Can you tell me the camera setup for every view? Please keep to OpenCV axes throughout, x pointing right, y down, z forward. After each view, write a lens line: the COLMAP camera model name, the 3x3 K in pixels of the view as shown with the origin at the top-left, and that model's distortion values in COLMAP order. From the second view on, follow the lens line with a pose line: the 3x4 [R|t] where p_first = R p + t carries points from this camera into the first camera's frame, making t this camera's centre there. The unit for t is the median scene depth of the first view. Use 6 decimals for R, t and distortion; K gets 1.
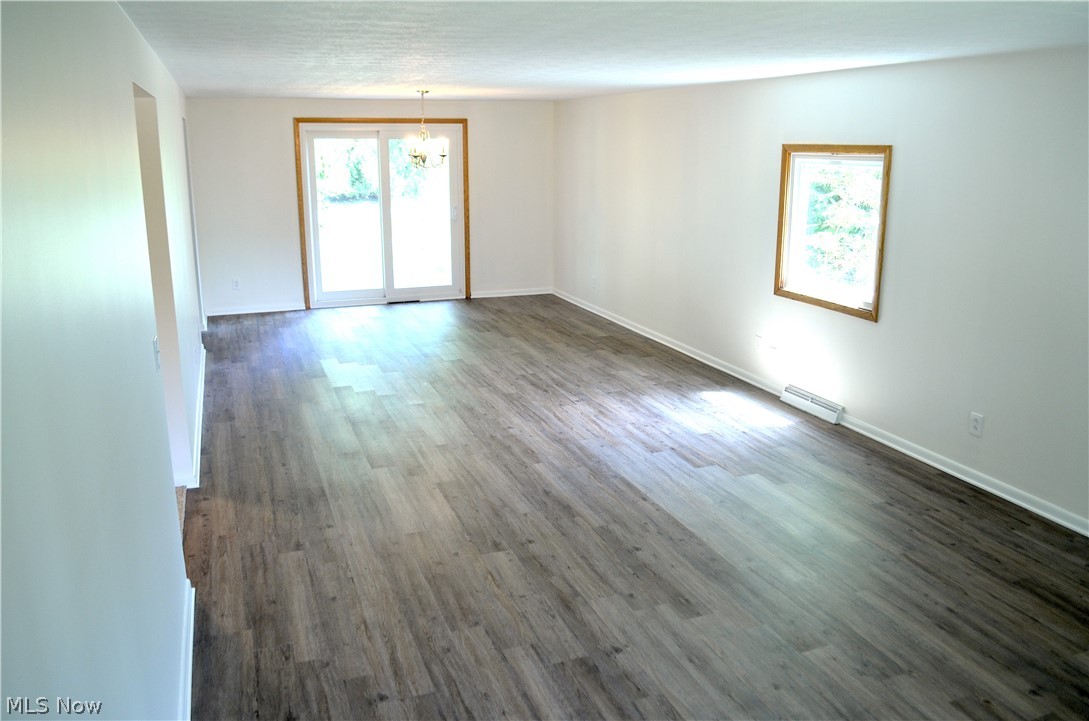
lens RADIAL K [[852.2, 0, 555.1], [0, 852.2, 361.6], [0, 0, 1]] dist [-0.072980, 0.002884]
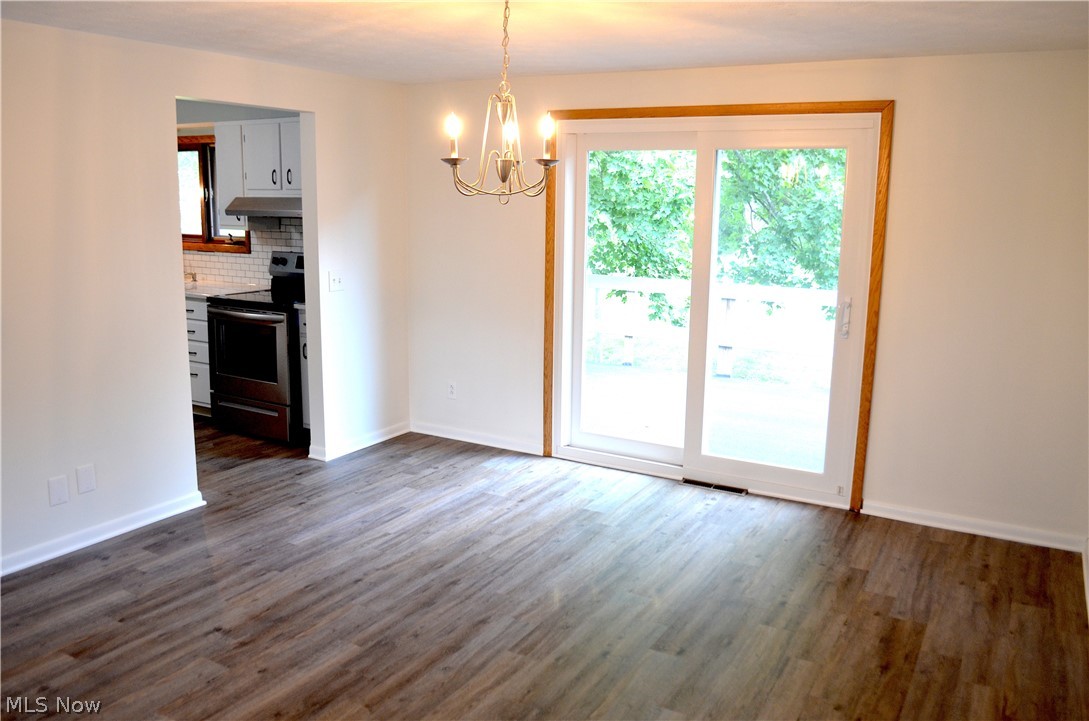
lens RADIAL K [[867.9, 0, 544.5], [0, 867.9, 360.5], [0, 0, 1]] dist [-0.070927, 0.005569]
pose [[0.627494, 0.151219, -0.763795, 0.223088], [-0.207923, 0.977880, 0.022786, -0.230915], [0.750346, 0.144513, 0.645056, 1.059341]]
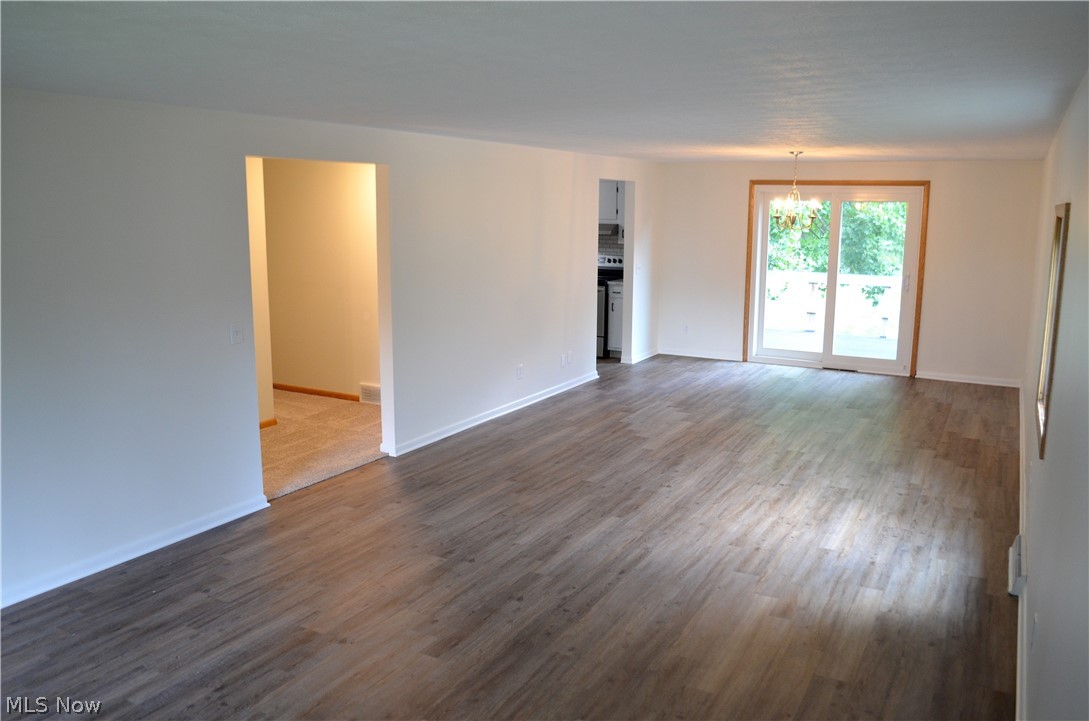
lens RADIAL K [[852.2, 0, 555.1], [0, 852.2, 361.6], [0, 0, 1]] dist [-0.072980, 0.002884]
pose [[0.643116, 0.139755, -0.752908, 0.586759], [-0.195685, 0.980554, 0.014861, -0.053470], [0.740344, 0.137776, 0.657958, 0.235966]]
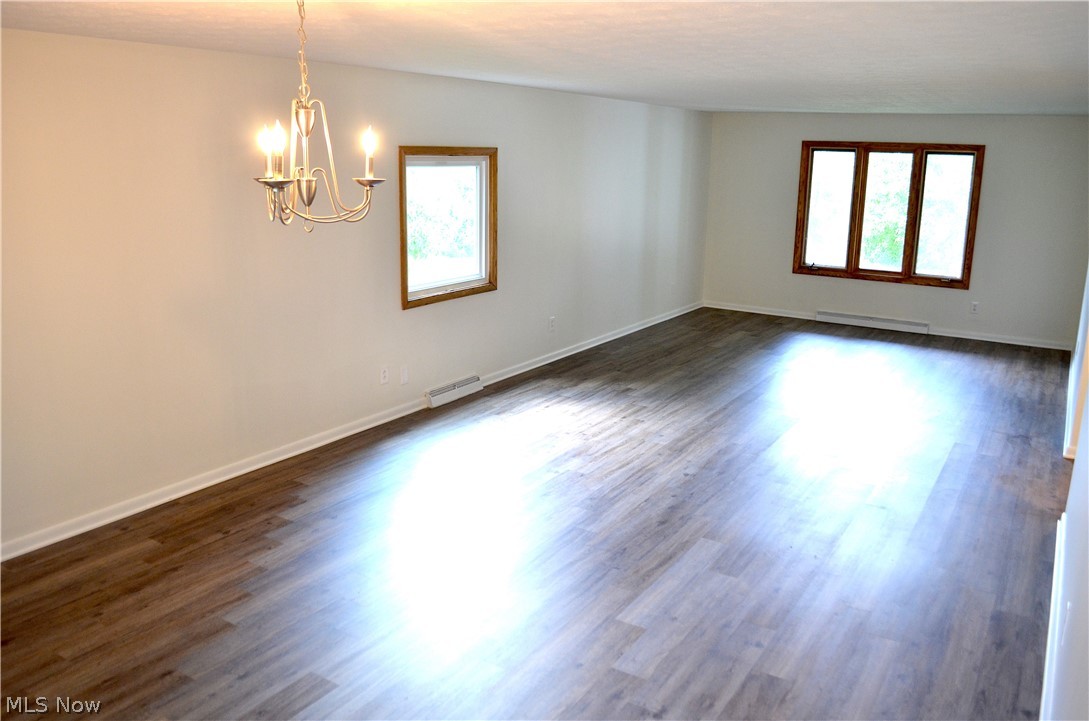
lens RADIAL K [[852.2, 0, 555.1], [0, 852.2, 361.6], [0, 0, 1]] dist [-0.072980, 0.002884]
pose [[-0.600473, -0.202522, 0.773574, -0.630439], [0.180606, 0.908052, 0.377920, -0.387079], [-0.778982, 0.366643, -0.508684, 1.517650]]
